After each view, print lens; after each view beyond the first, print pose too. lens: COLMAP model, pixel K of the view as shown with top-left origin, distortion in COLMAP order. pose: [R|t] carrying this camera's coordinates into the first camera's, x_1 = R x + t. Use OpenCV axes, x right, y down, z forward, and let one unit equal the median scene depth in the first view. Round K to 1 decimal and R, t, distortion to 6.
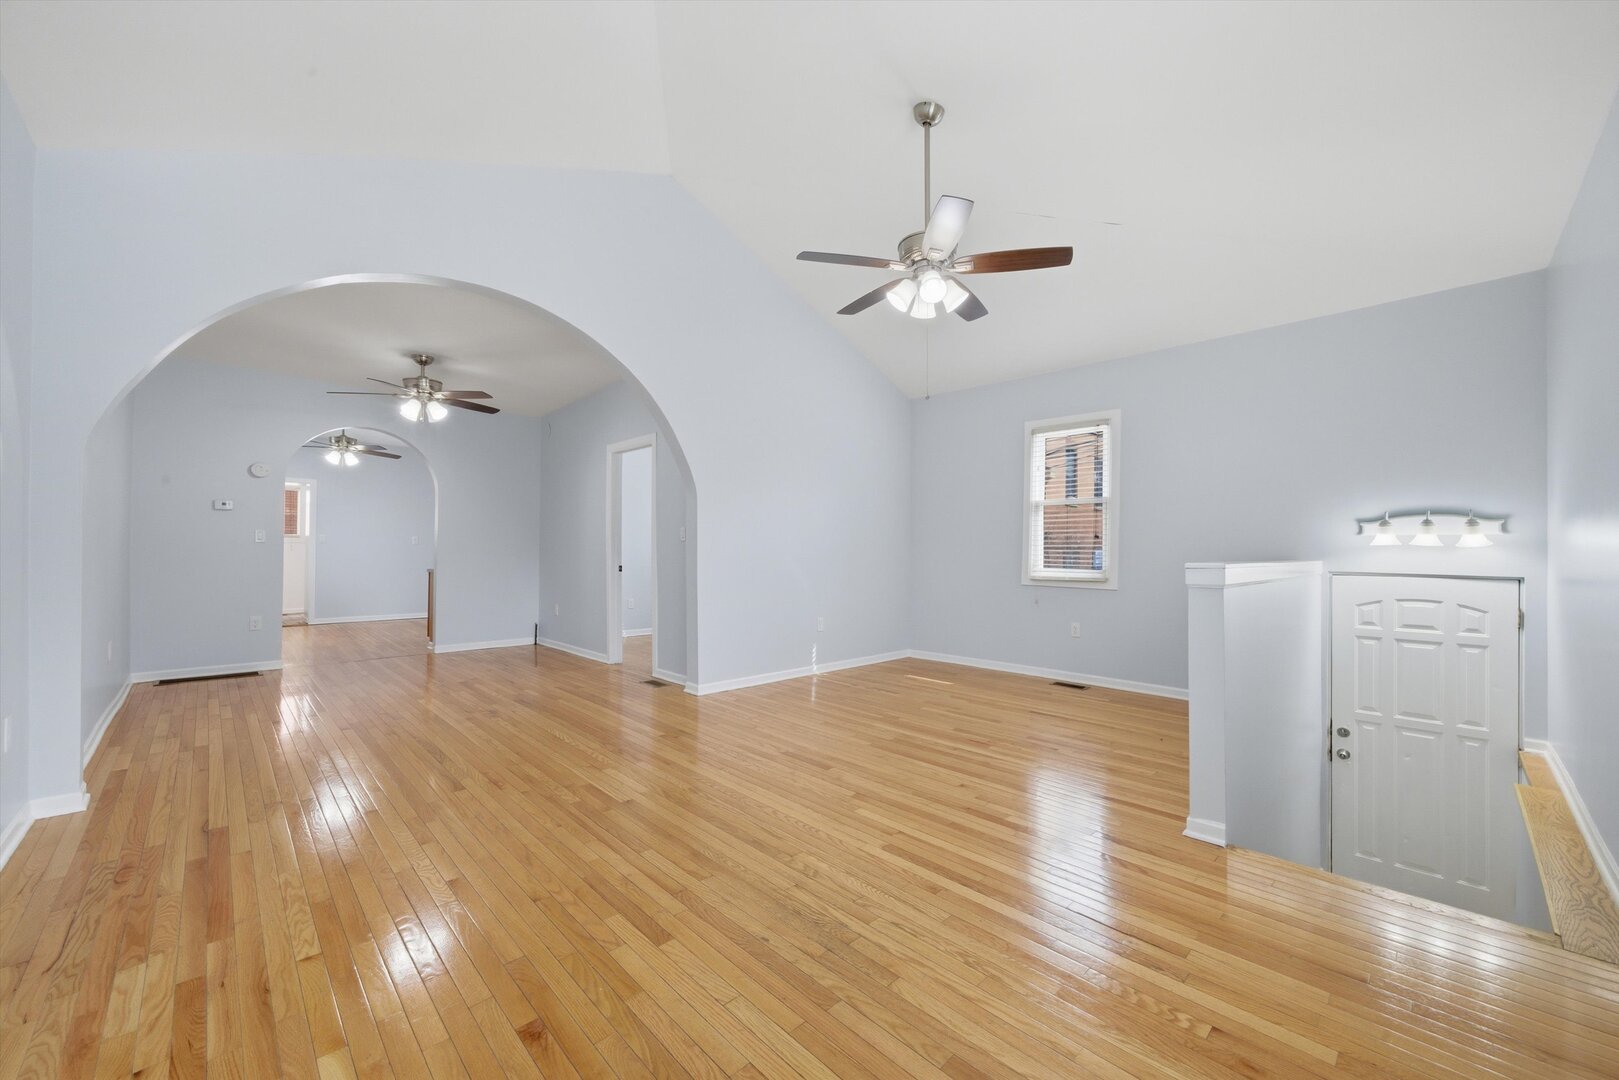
lens RADIAL K [[626.6, 0, 811.7], [0, 626.6, 550.9], [0, 0, 1]] dist [-0.002061, 0.000281]
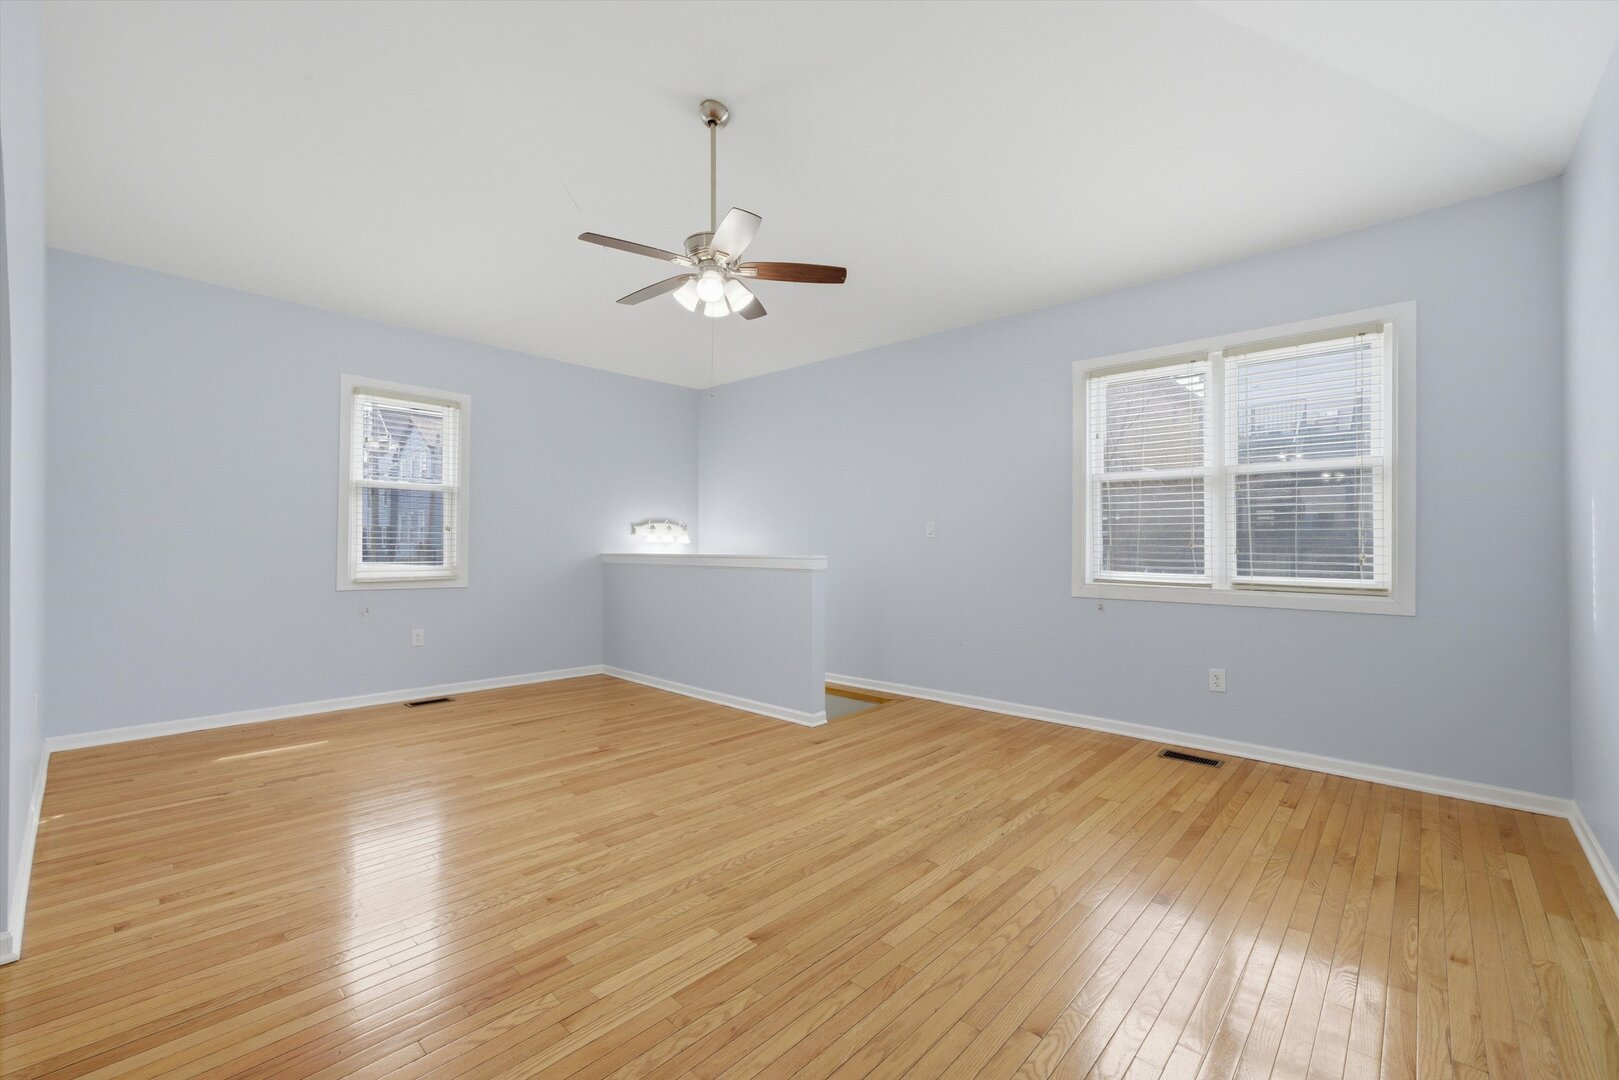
lens RADIAL K [[672.0, 0, 809.6], [0, 672.0, 540.7], [0, 0, 1]] dist [-0.012380, -0.000075]
pose [[-0.056817, 0.006089, 0.998366, -0.775281], [-0.003621, 0.999974, -0.006304, -0.003298], [-0.998378, -0.003973, -0.056793, 0.775139]]
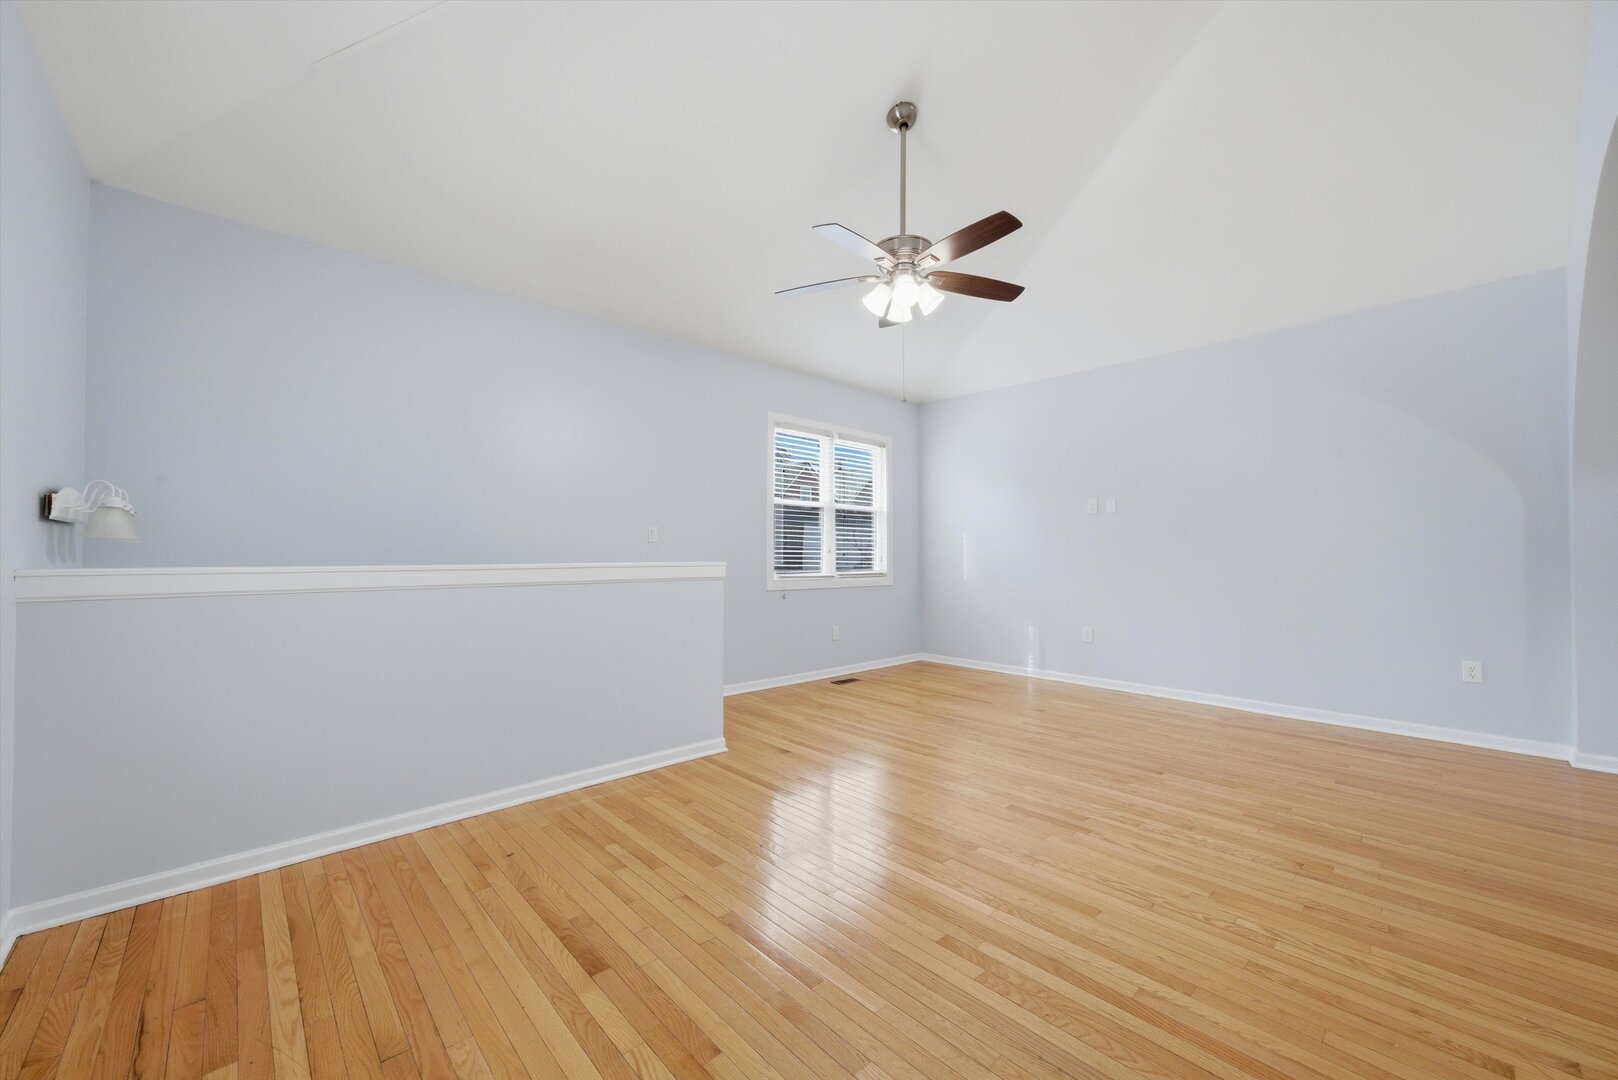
lens RADIAL K [[626.2, 0, 808.0], [0, 626.2, 555.5], [0, 0, 1]] dist [-0.002061, 0.000281]
pose [[-0.999706, -0.007178, 0.023166, 0.263191], [-0.007093, 0.999968, 0.003725, -0.000149], [-0.023192, 0.003560, -0.999725, 1.699751]]
